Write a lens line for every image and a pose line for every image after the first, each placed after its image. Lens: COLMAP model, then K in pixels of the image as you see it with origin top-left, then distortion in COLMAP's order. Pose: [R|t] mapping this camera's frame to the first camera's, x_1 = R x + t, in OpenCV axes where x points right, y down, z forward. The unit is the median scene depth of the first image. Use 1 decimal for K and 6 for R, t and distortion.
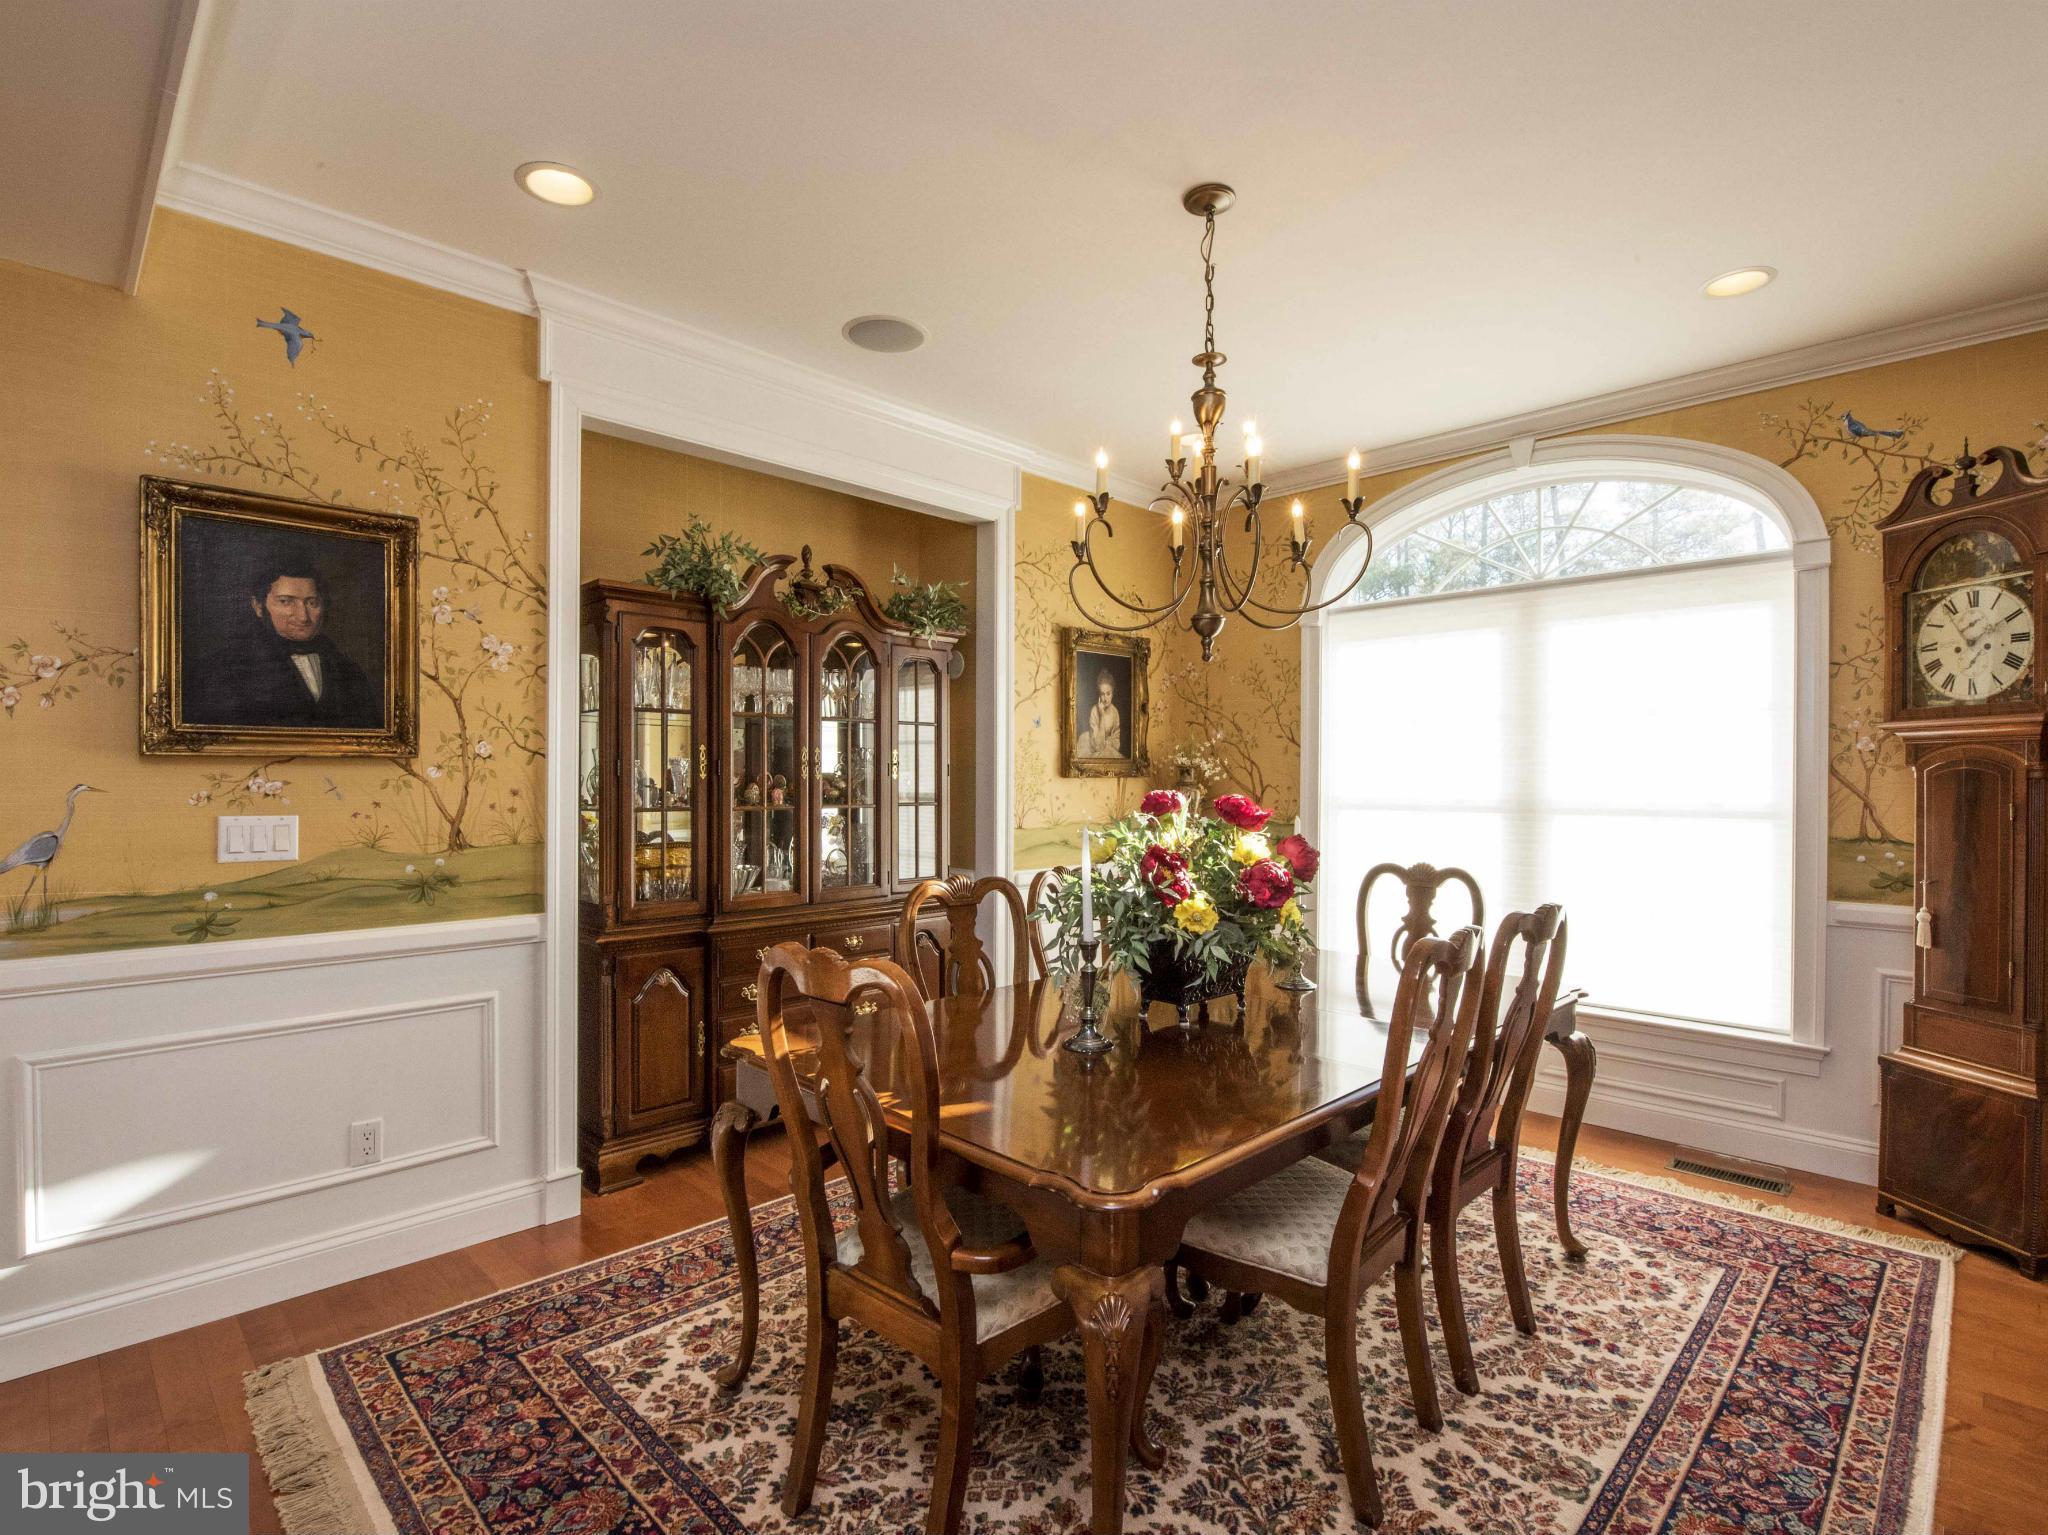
lens RADIAL K [[989.6, 0, 1024.0], [0, 989.6, 767.5], [0, 0, 1]] dist [-0.031361, -0.000364]
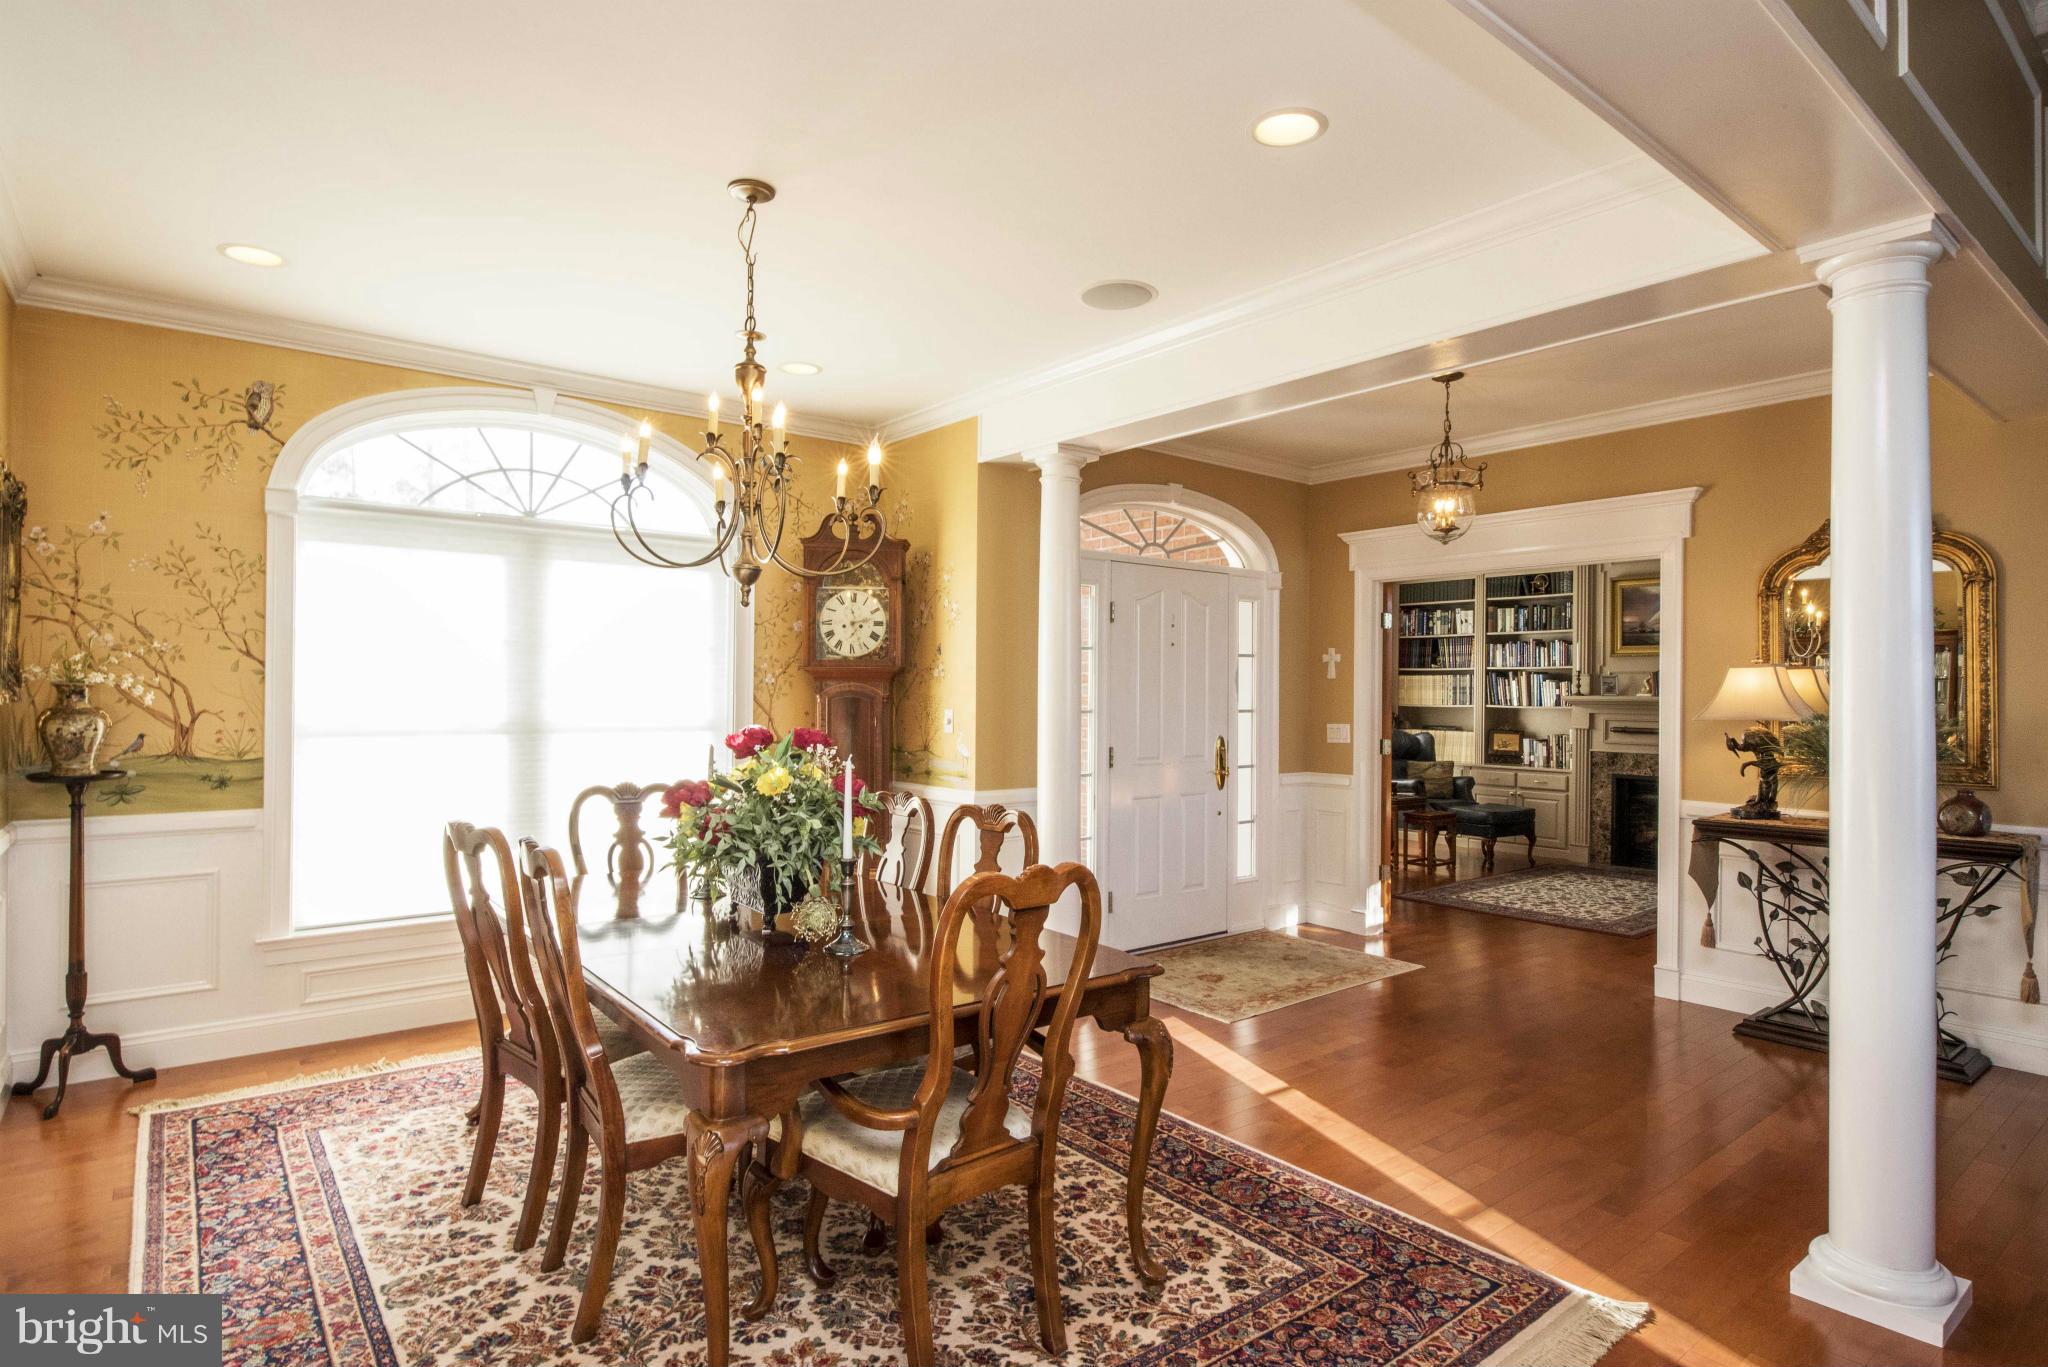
lens RADIAL K [[1074.2, 0, 1024.0], [0, 1074.2, 683.5], [0, 0, 1]] dist [-0.018955, -0.000053]
pose [[0.106858, 0.007235, 0.994248, -0.749102], [-0.019013, 0.999806, -0.005232, -0.016368], [-0.994092, -0.018345, 0.106975, 0.425844]]
